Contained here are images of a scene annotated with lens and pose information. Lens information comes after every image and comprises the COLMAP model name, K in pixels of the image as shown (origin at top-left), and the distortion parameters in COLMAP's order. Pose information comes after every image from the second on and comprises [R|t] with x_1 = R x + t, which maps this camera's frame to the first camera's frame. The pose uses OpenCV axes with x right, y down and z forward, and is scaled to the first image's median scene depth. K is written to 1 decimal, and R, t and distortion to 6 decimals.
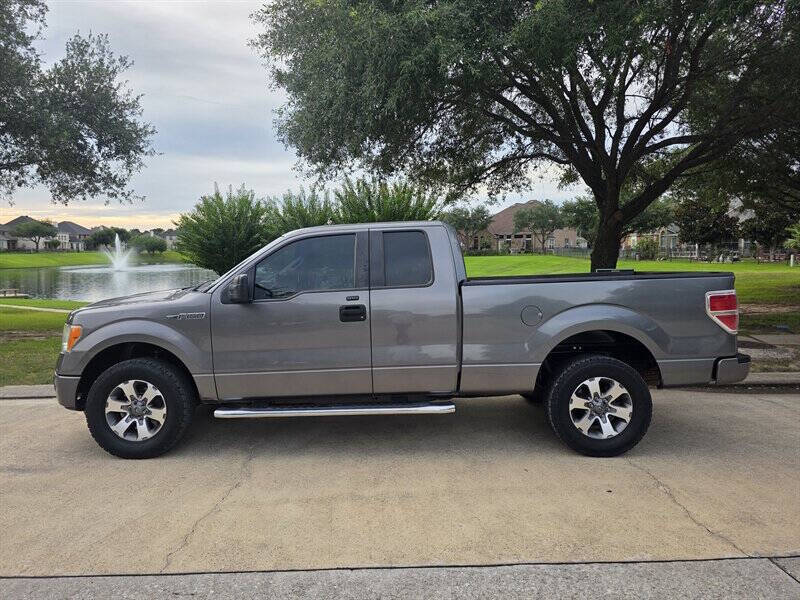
lens RADIAL K [[537.9, 0, 383.3], [0, 537.9, 299.1], [0, 0, 1]] dist [0.059626, -0.062601]
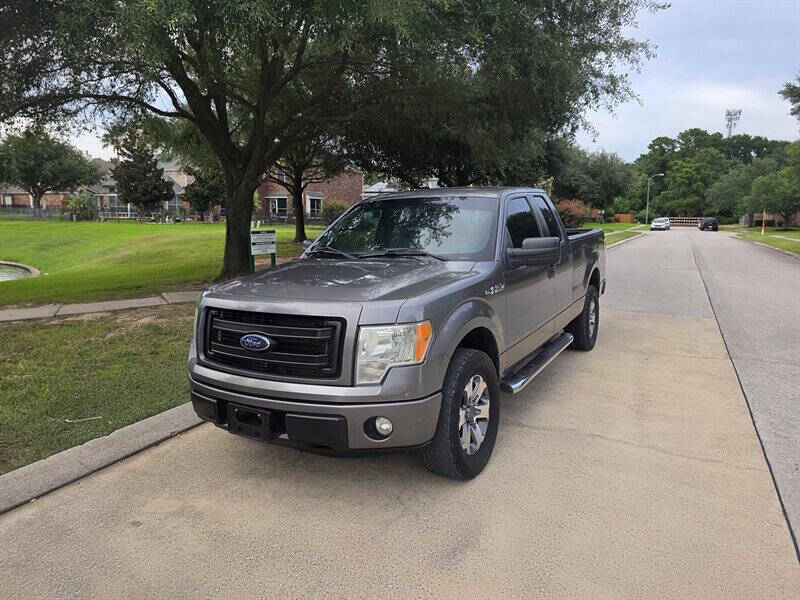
lens RADIAL K [[545.6, 0, 400.0], [0, 545.6, 300.0], [0, 0, 1]] dist [0.057713, -0.058203]
pose [[0.469618, -0.124362, 0.874067, -1.186885], [0.062509, 0.992228, 0.107590, -0.051474], [-0.880654, 0.004111, 0.473742, 0.724067]]
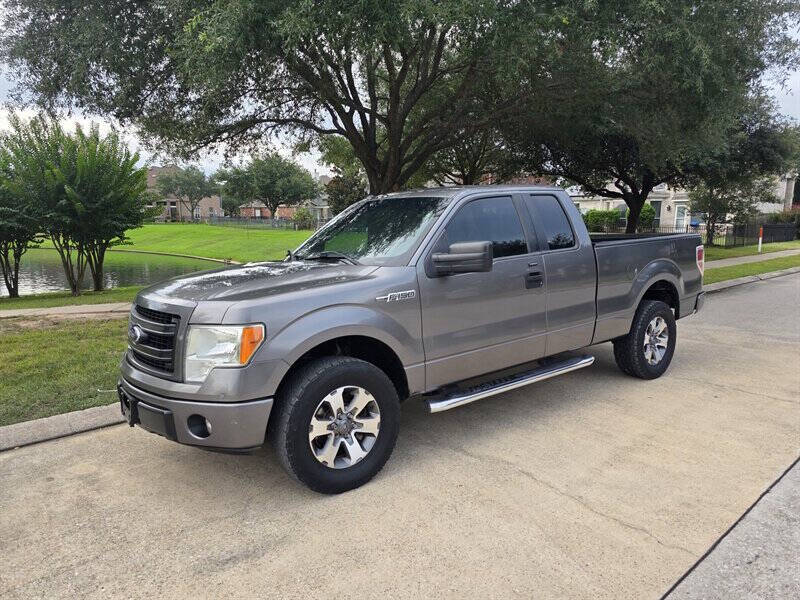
lens RADIAL K [[537.1, 0, 394.2], [0, 537.1, 317.5], [0, 0, 1]] dist [0.070790, -0.062915]
pose [[0.769164, -0.104115, 0.630513, -0.860915], [0.048137, 0.993275, 0.105295, -0.018871], [-0.637235, -0.050638, 0.769004, 0.400615]]
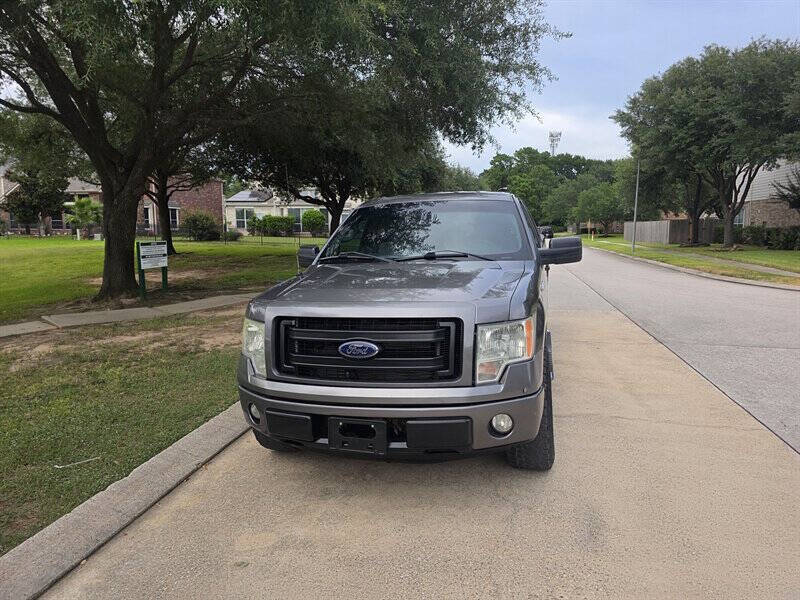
lens RADIAL K [[546.8, 0, 408.6], [0, 546.8, 300.4], [0, 0, 1]] dist [0.060234, -0.063063]
pose [[0.206372, -0.123223, 0.970684, -1.292632], [0.081795, 0.990739, 0.108379, -0.060159], [-0.975049, 0.057031, 0.214540, 1.021577]]
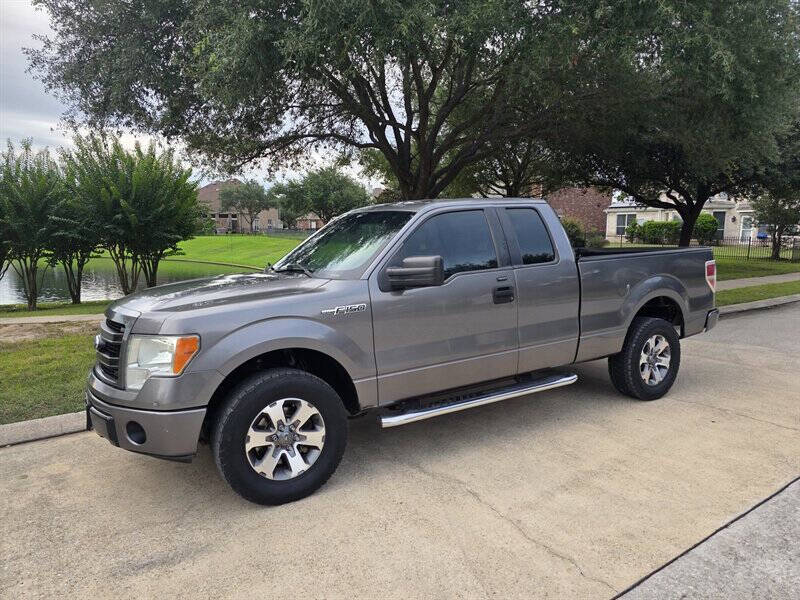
lens RADIAL K [[537.1, 0, 394.2], [0, 537.1, 317.5], [0, 0, 1]] dist [0.070790, -0.062915]
pose [[0.831454, -0.077660, 0.550138, -0.734543], [0.039729, 0.995958, 0.080551, -0.016113], [-0.554171, -0.045118, 0.831179, 0.308415]]
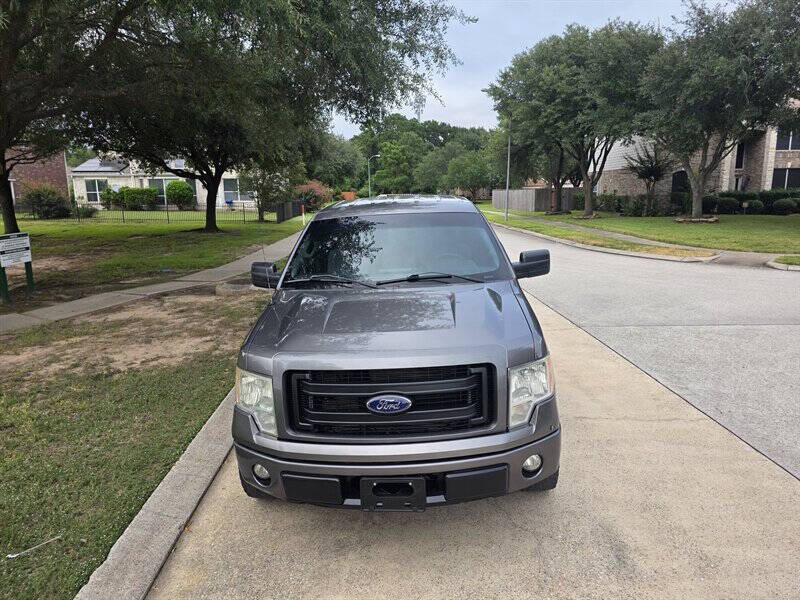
lens RADIAL K [[545.6, 0, 400.0], [0, 545.6, 300.0], [0, 0, 1]] dist [0.057713, -0.058203]
pose [[-0.013794, -0.188600, 0.981957, -1.257466], [0.098242, 0.977043, 0.189037, -0.168332], [-0.995067, 0.099077, 0.005052, 1.202139]]
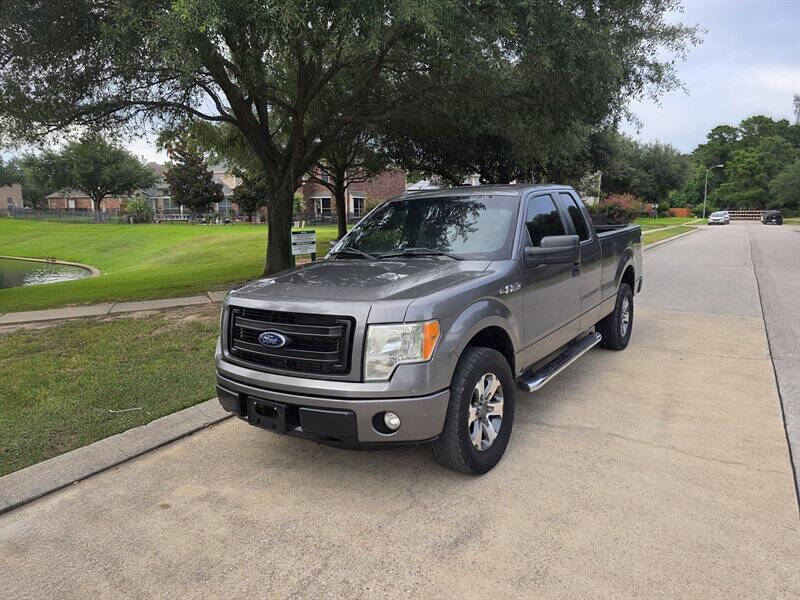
lens RADIAL K [[543.9, 0, 397.9], [0, 543.9, 314.8], [0, 0, 1]] dist [0.064275, -0.064684]
pose [[0.543440, -0.150035, 0.825931, -1.177118], [0.072932, 0.988616, 0.131600, -0.051120], [-0.836274, -0.011280, 0.548196, 0.674808]]
